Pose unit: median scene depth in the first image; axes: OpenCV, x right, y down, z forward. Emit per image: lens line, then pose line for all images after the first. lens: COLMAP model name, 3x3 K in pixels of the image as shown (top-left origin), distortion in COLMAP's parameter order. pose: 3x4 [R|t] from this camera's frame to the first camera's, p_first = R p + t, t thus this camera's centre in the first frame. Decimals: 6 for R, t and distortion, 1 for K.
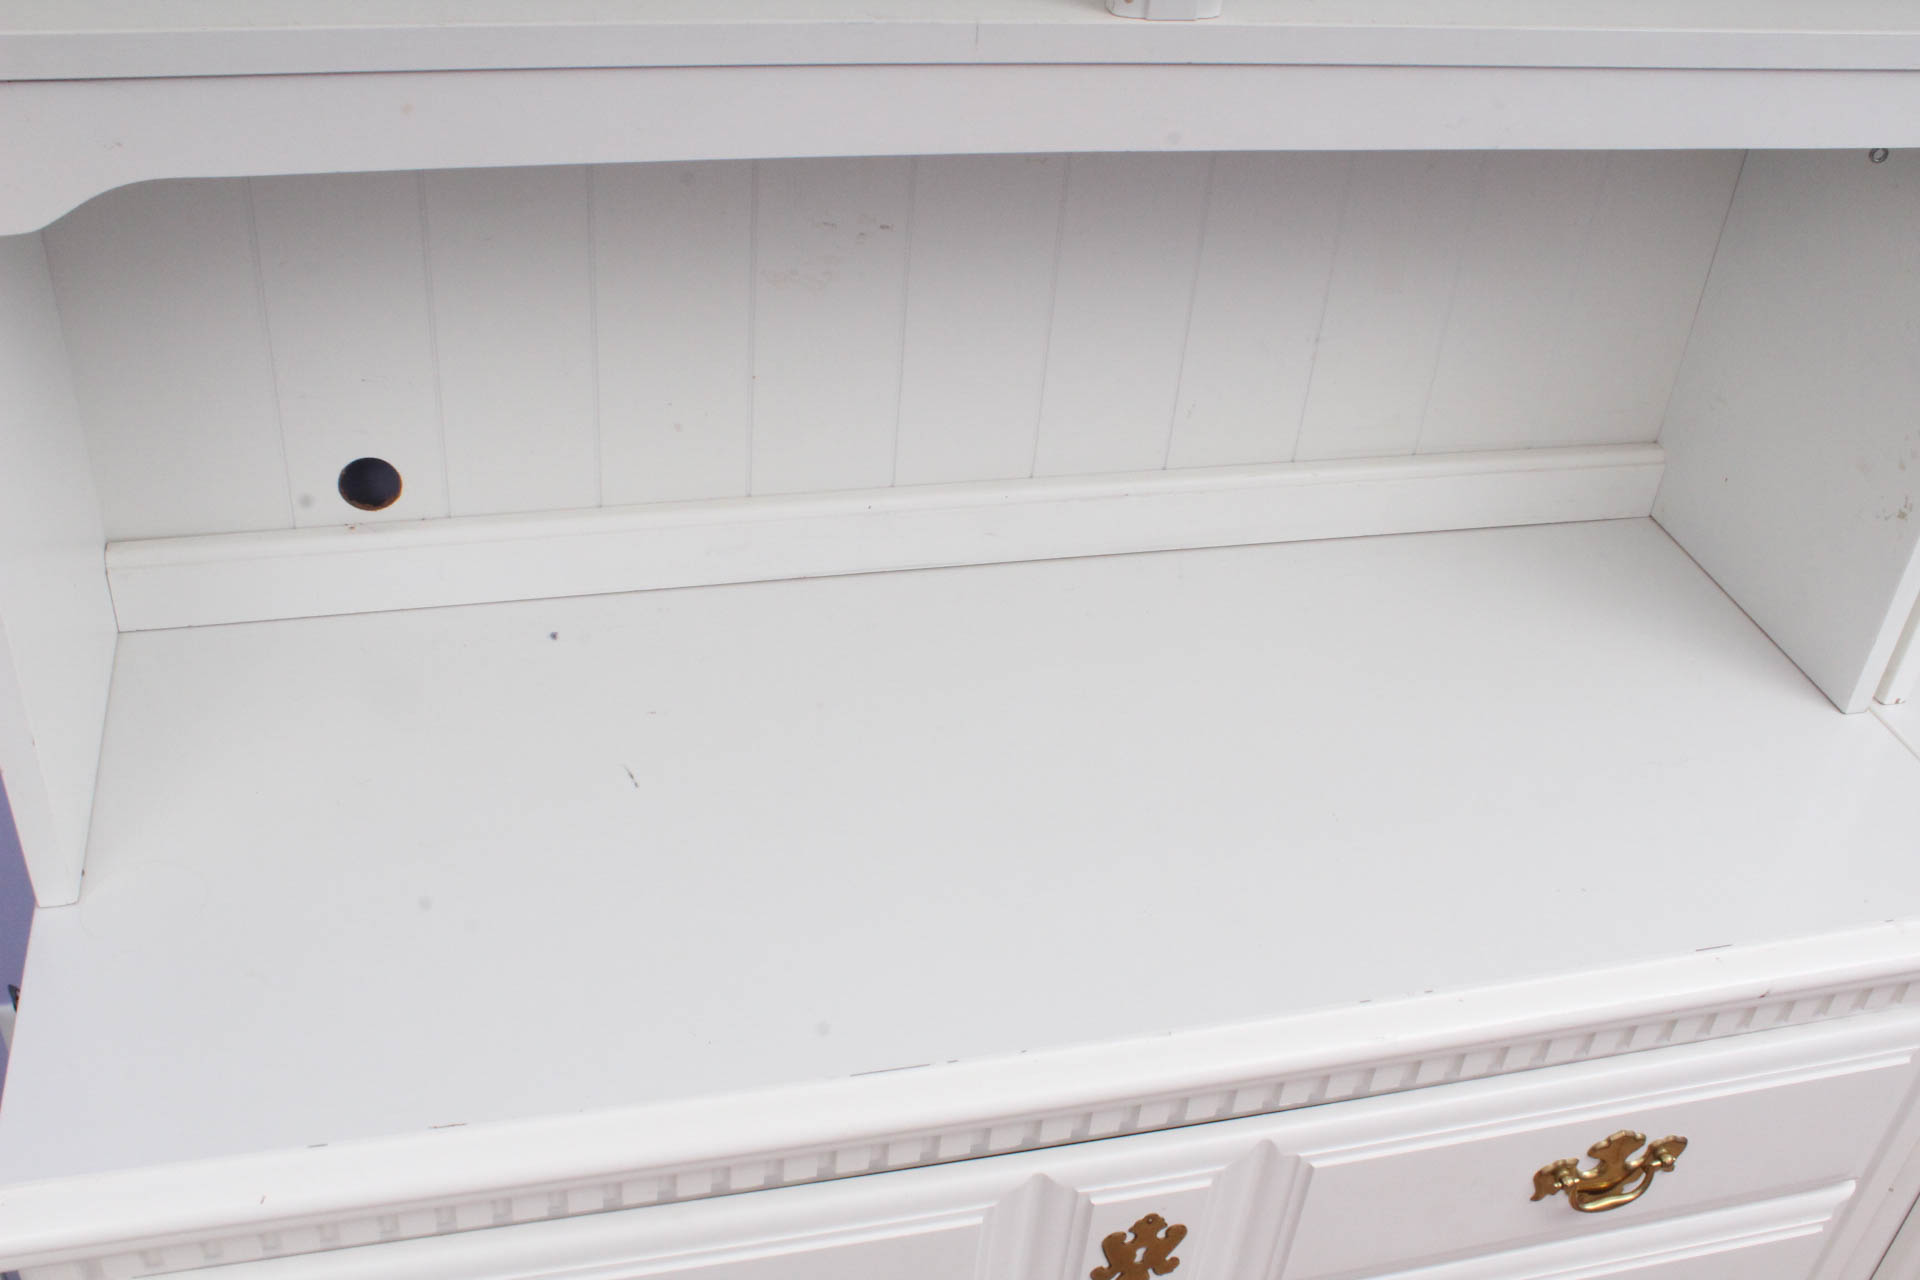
lens RADIAL K [[2007.7, 0, 987.0], [0, 2007.7, 638.9], [0, 0, 1]] dist [-0.244455, 0.418659]
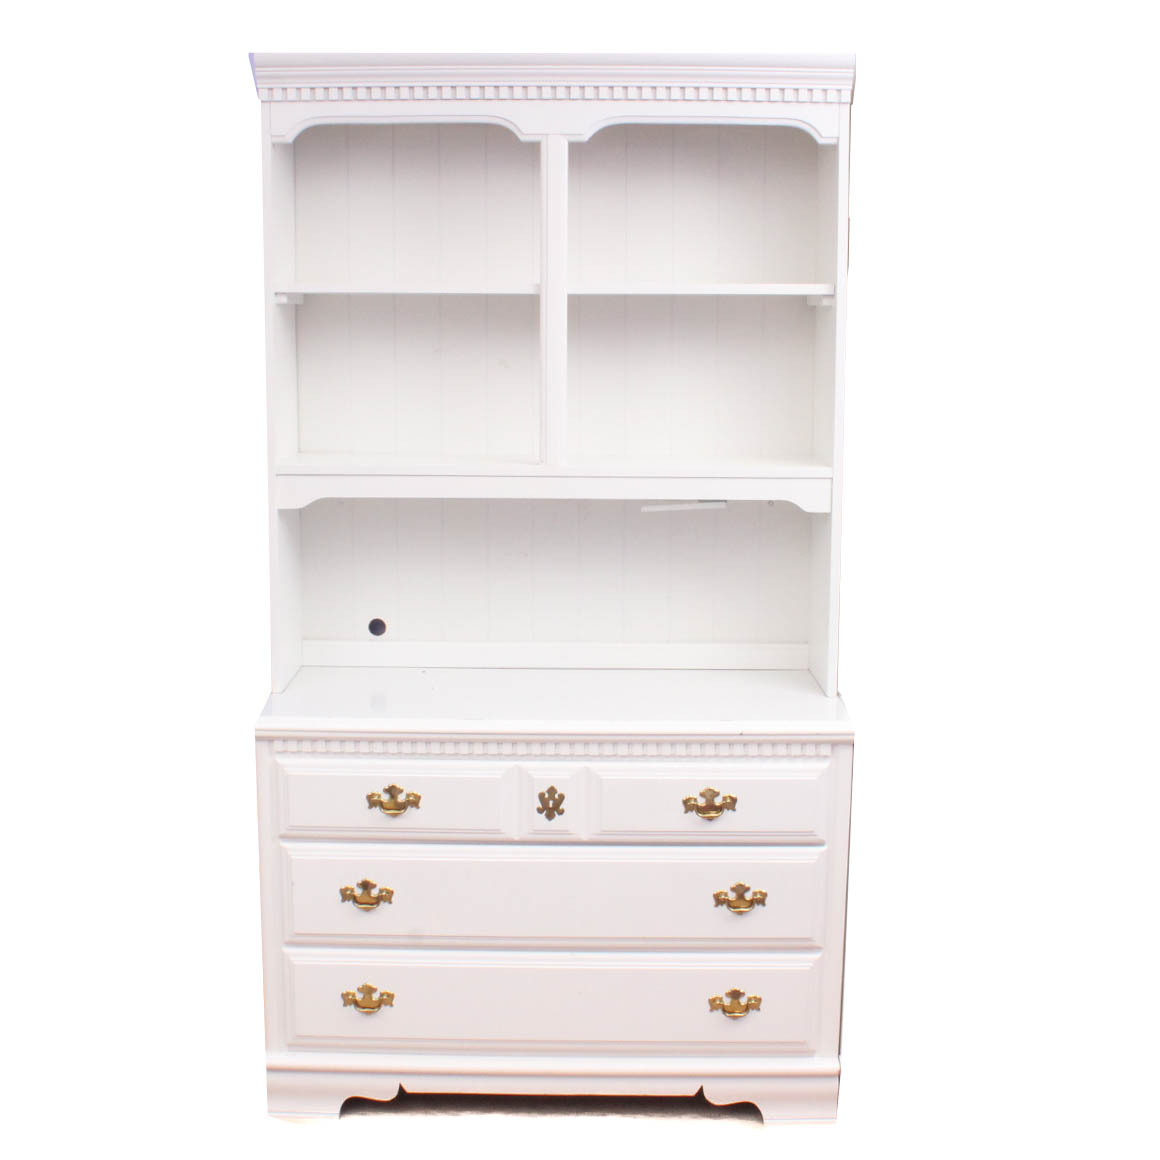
lens RADIAL K [[1646.0, 0, 555.2], [0, 1646.0, 580.5], [0, 0, 1]] dist [-0.204920, 0.055983]
pose [[0.956011, -0.045654, -0.289756, 0.930162], [-0.092996, 0.889684, -0.447006, 1.245567], [0.278199, 0.454289, 0.846302, -1.579416]]
